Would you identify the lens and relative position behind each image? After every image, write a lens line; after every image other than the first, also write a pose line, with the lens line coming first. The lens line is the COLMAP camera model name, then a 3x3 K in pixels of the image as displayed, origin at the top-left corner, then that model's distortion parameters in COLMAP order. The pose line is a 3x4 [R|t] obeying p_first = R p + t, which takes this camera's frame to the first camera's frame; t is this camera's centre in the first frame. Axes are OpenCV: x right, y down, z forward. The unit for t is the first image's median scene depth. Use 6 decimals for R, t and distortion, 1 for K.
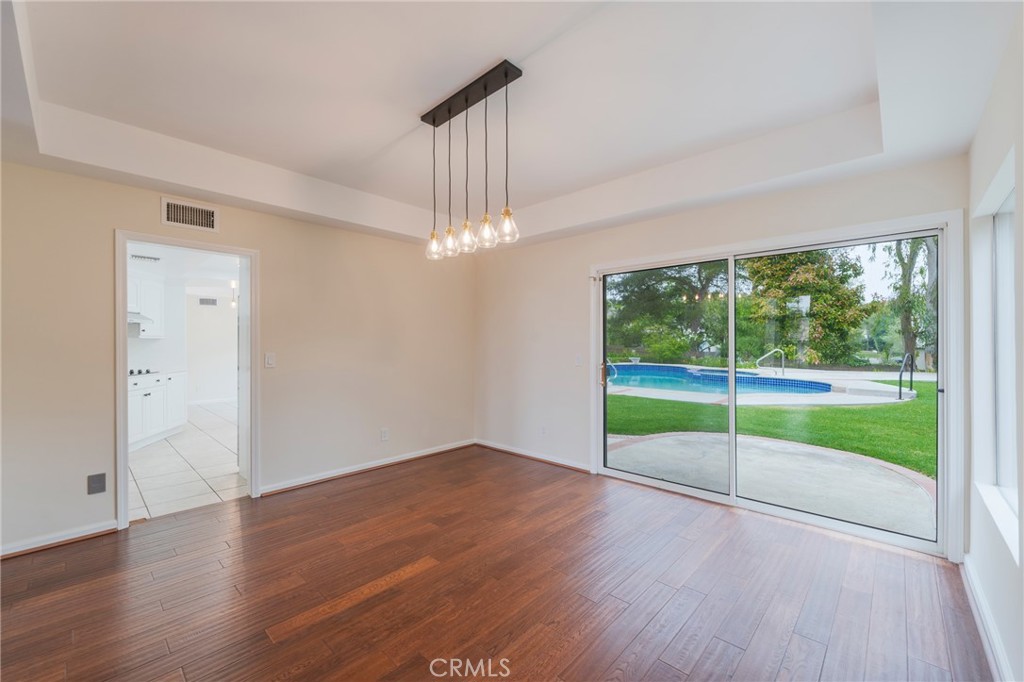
lens RADIAL K [[415.7, 0, 510.0], [0, 415.7, 340.5], [0, 0, 1]] dist [-0.000938, -0.000021]
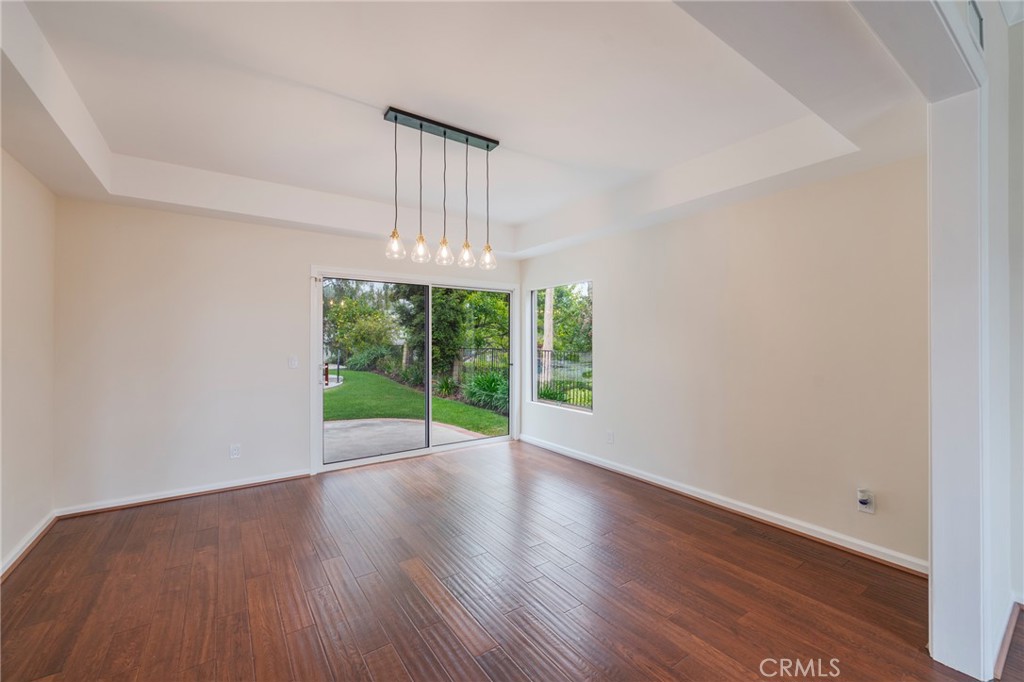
lens RADIAL K [[415.7, 0, 510.0], [0, 415.7, 340.5], [0, 0, 1]] dist [-0.000938, -0.000021]
pose [[0.204327, 0.001877, 0.978901, -0.783695], [-0.002834, 0.999995, -0.001326, -0.002258], [-0.978898, -0.002503, 0.204332, 0.389163]]
